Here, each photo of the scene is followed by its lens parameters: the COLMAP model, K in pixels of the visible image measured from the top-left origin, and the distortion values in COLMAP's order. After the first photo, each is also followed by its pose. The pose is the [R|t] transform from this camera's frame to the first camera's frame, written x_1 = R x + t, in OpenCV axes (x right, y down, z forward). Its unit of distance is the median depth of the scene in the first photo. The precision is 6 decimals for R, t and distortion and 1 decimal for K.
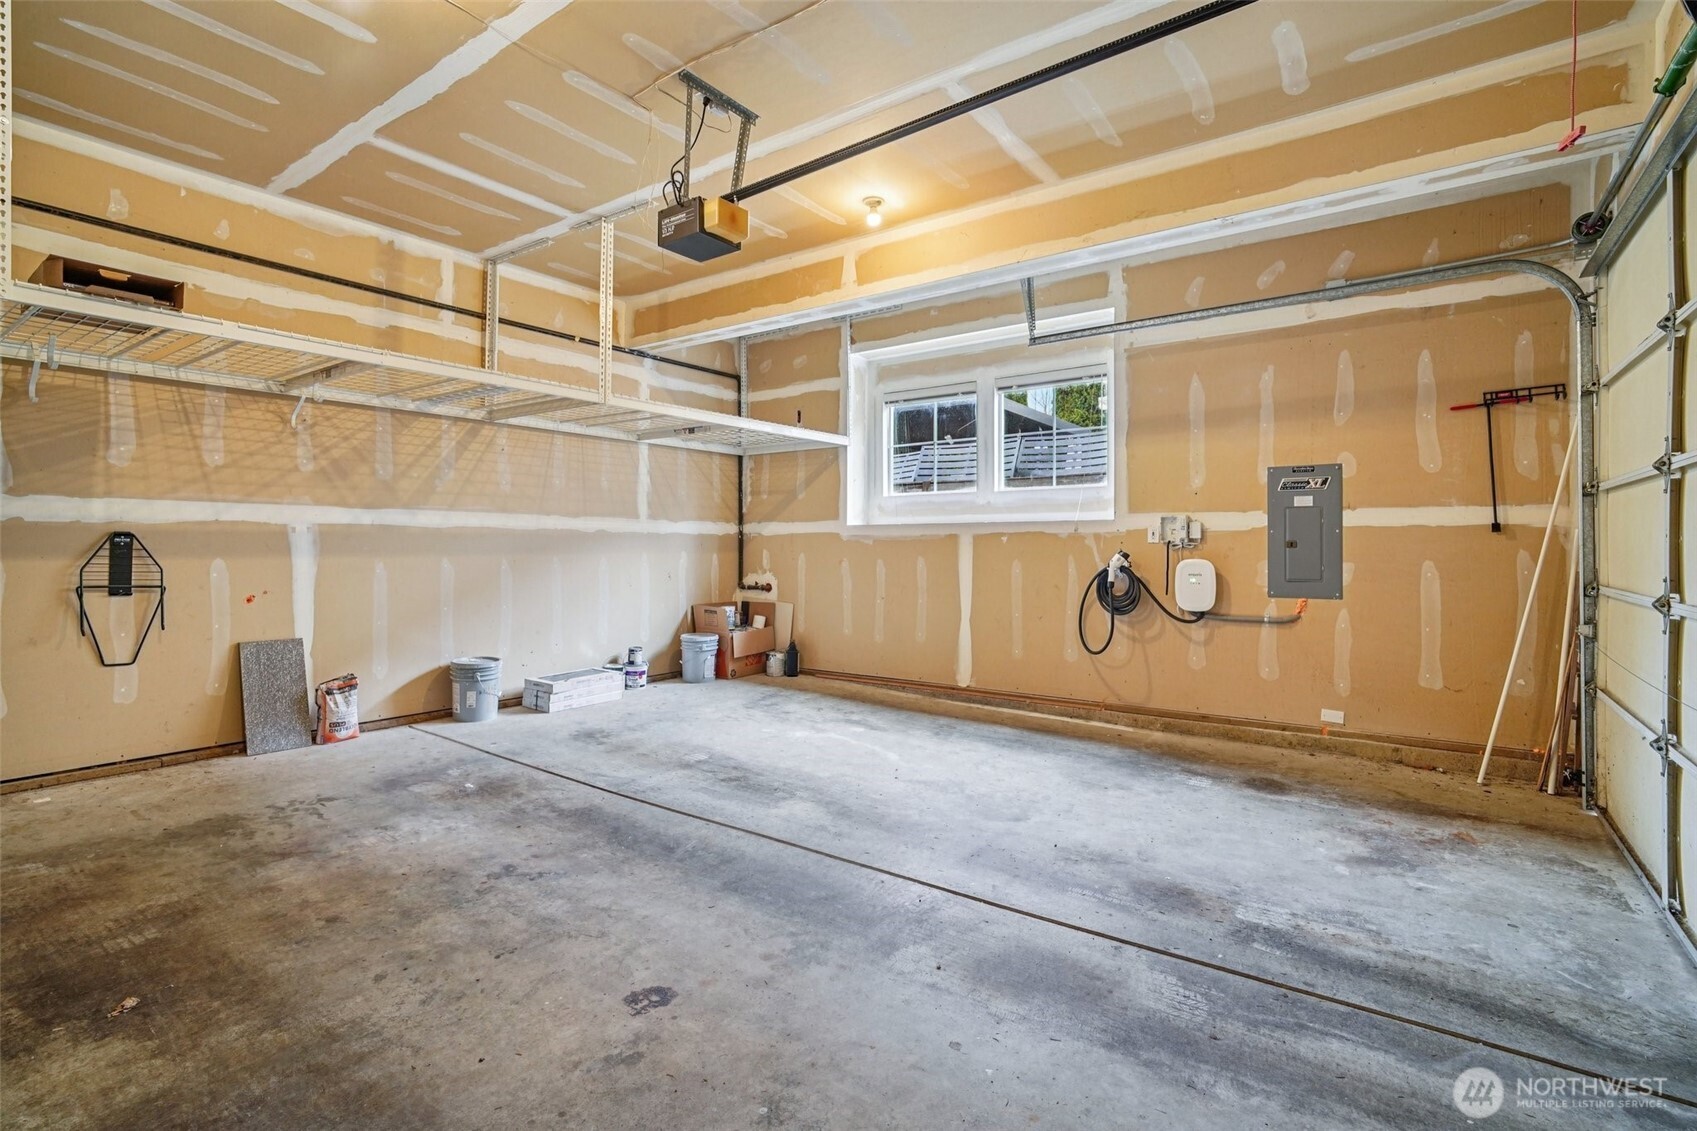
lens RADIAL K [[798.6, 0, 844.4], [0, 798.6, 555.2], [0, 0, 1]] dist [-0.011897, 0.006077]
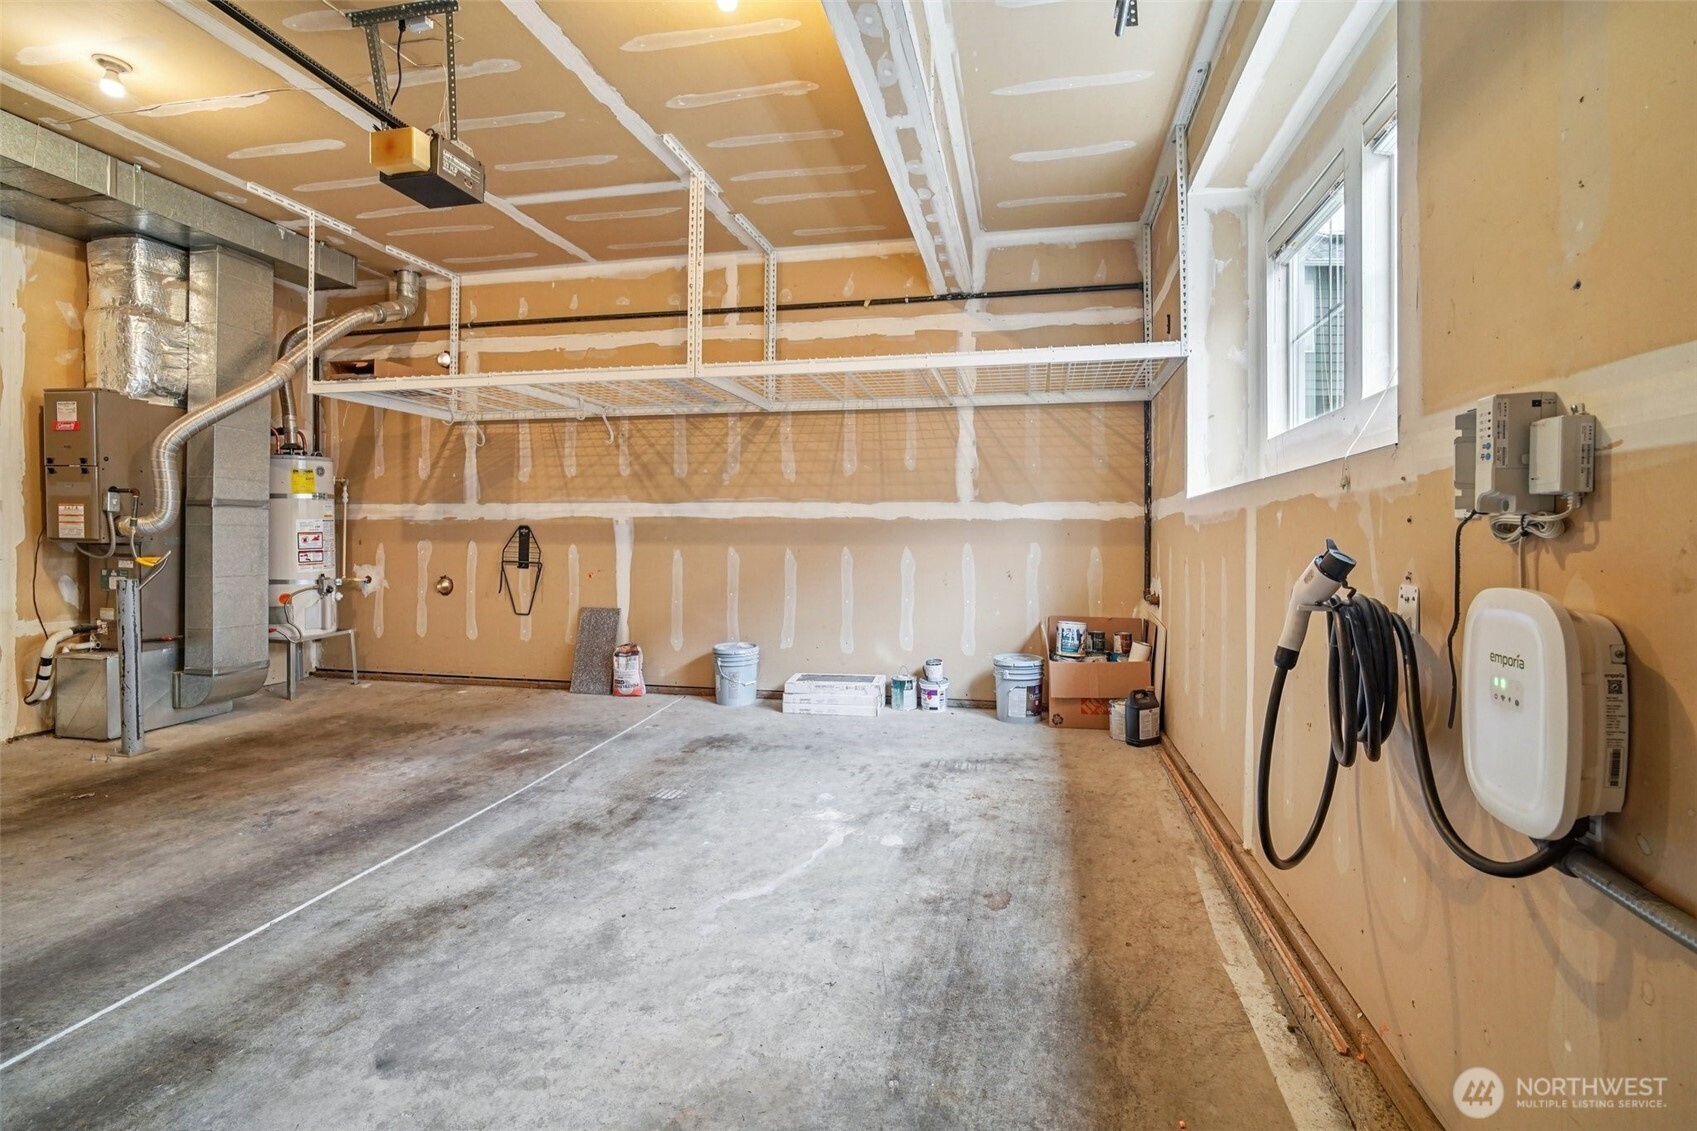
lens RADIAL K [[798.6, 0, 852.3], [0, 798.6, 547.5], [0, 0, 1]] dist [-0.011897, 0.006077]
pose [[0.410779, 0.011556, -0.911662, 0.593075], [-0.013124, 0.999891, 0.006761, -0.005455], [0.911641, 0.009187, 0.410886, 0.785263]]
